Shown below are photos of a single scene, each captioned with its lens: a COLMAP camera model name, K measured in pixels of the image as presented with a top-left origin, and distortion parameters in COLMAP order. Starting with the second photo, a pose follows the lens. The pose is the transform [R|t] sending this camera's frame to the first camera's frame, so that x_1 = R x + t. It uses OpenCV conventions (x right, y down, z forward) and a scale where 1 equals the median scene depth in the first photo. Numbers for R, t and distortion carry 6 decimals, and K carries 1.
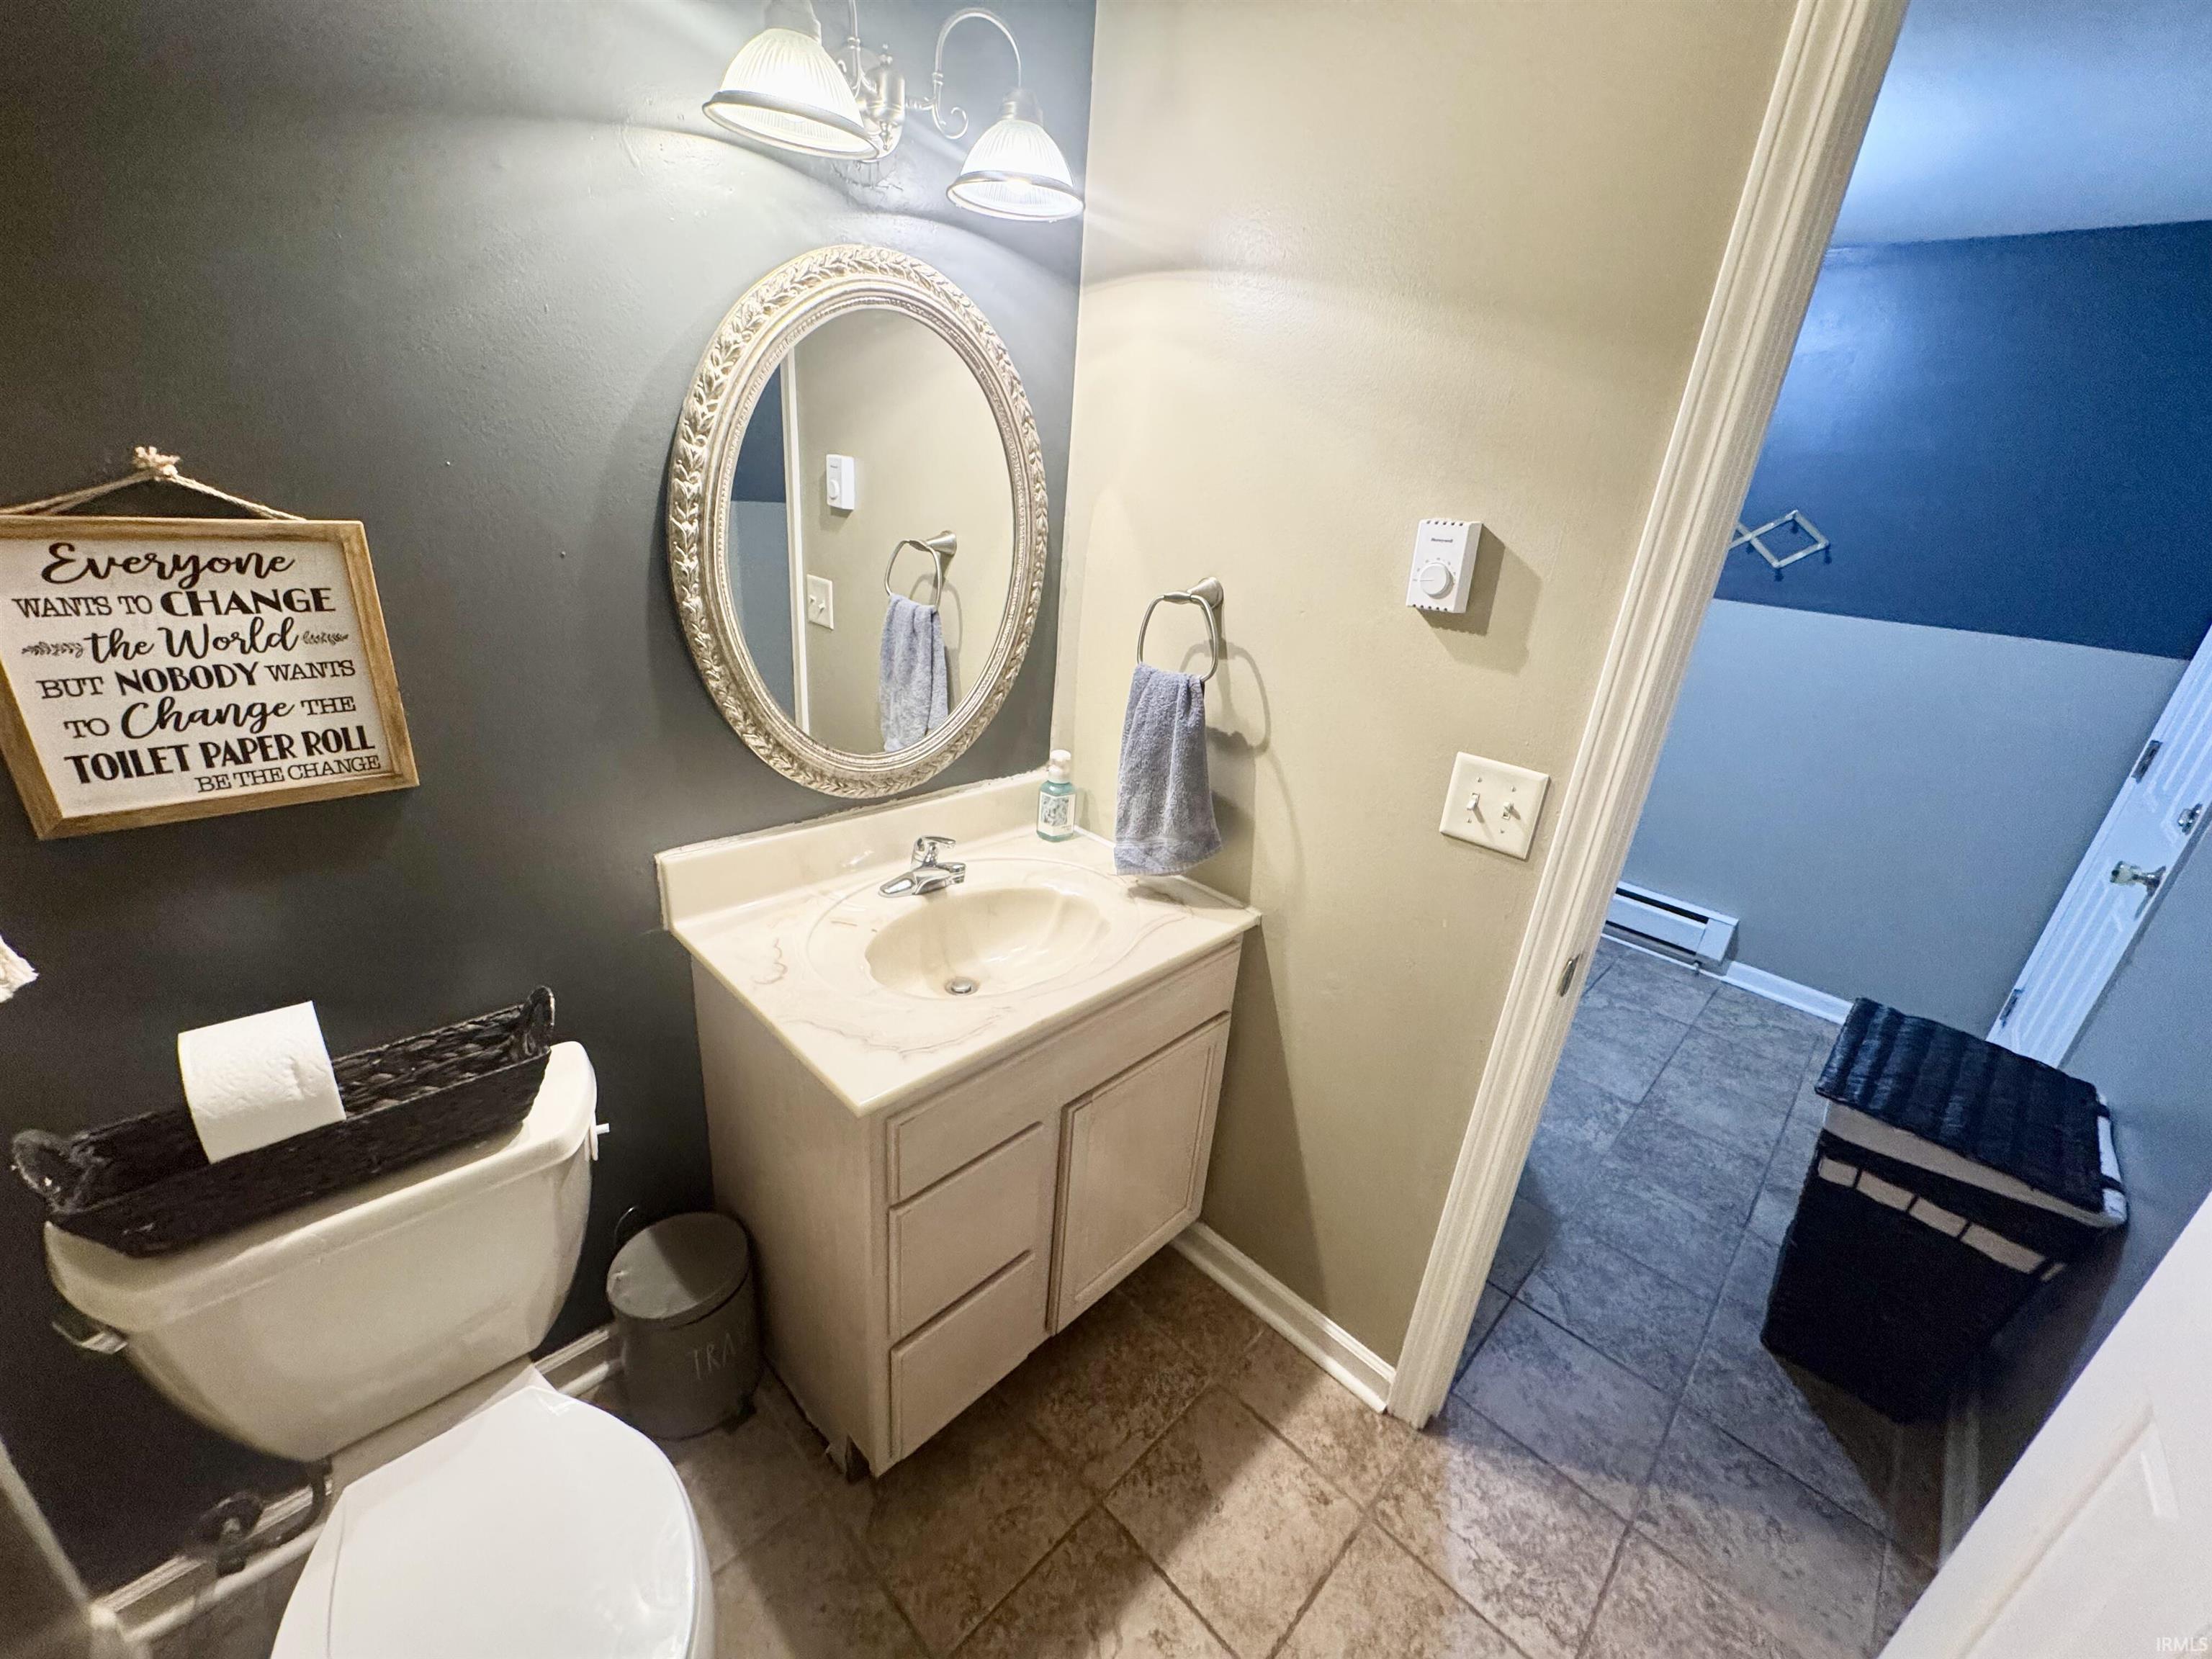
lens RADIAL K [[883.1, 0, 1101.0], [0, 883.1, 833.4], [0, 0, 1]] dist [-0.002548, 0.000464]
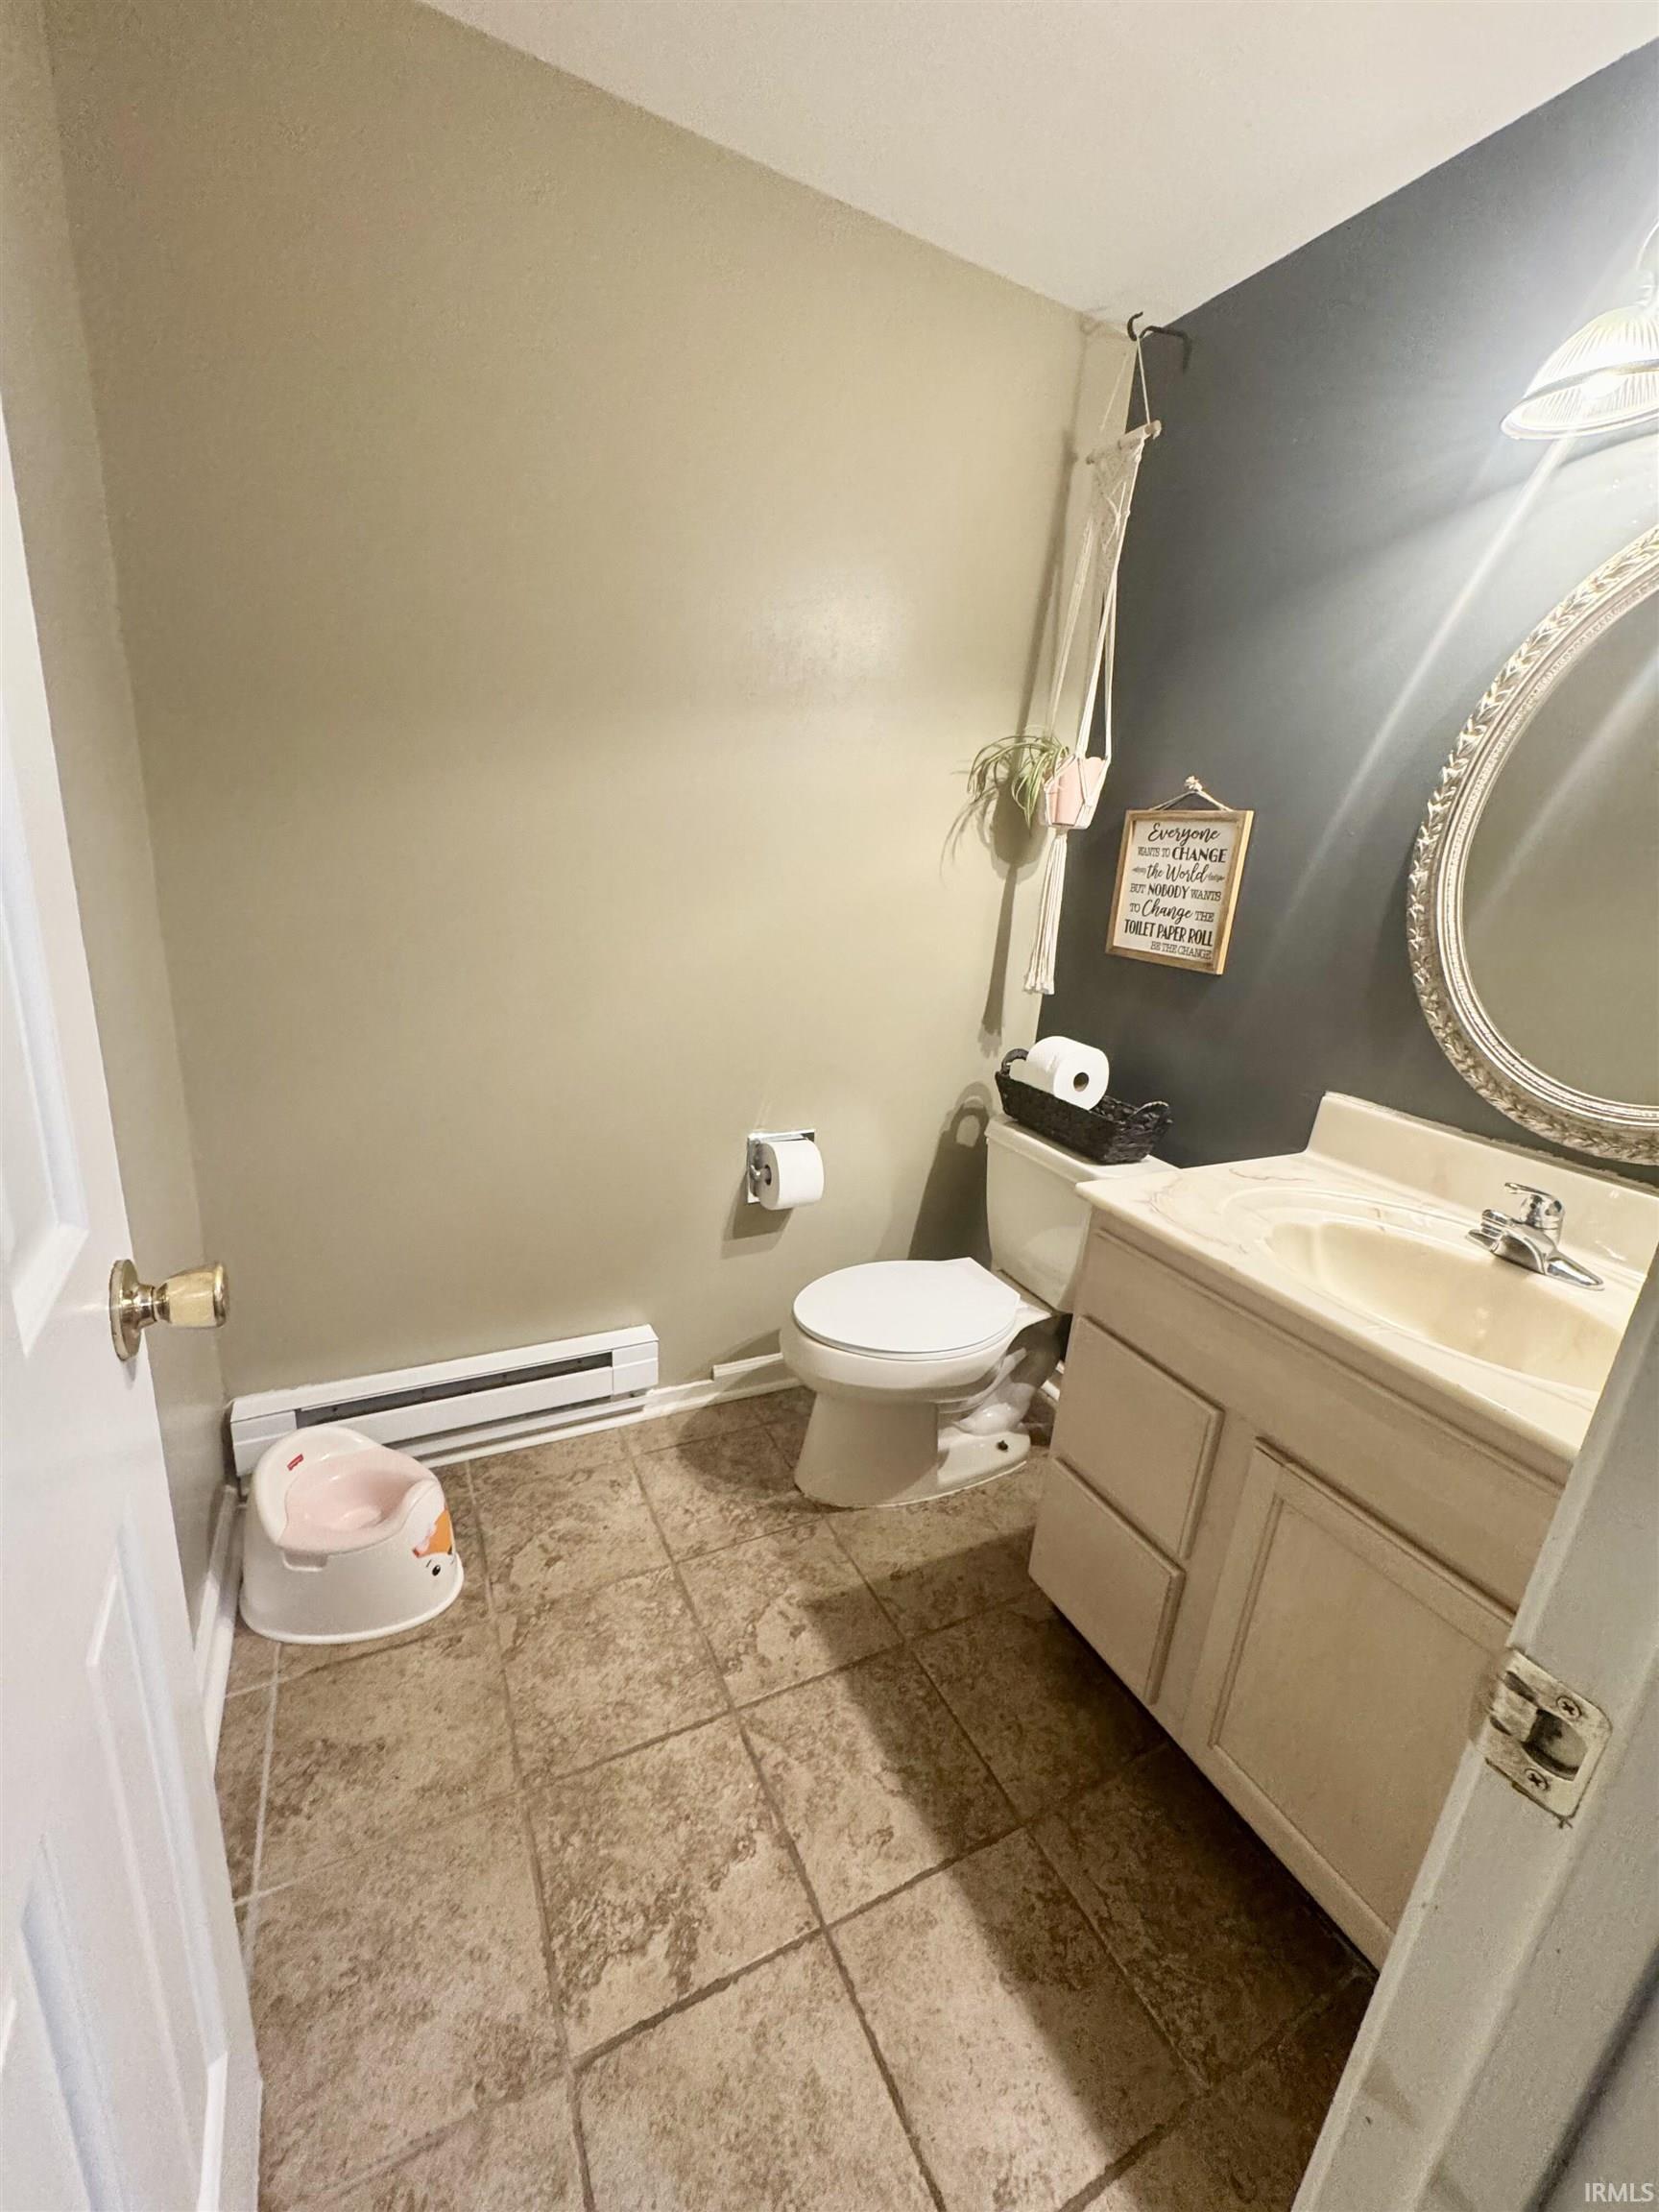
lens RADIAL K [[883.1, 0, 822.3], [0, 883.1, 1103.7], [0, 0, 1]] dist [-0.002548, 0.000464]
pose [[-0.314279, 0.161319, -0.935524, 0.938146], [-0.452015, 0.841151, 0.296895, -0.007804], [0.834812, 0.516179, -0.191437, 0.786192]]
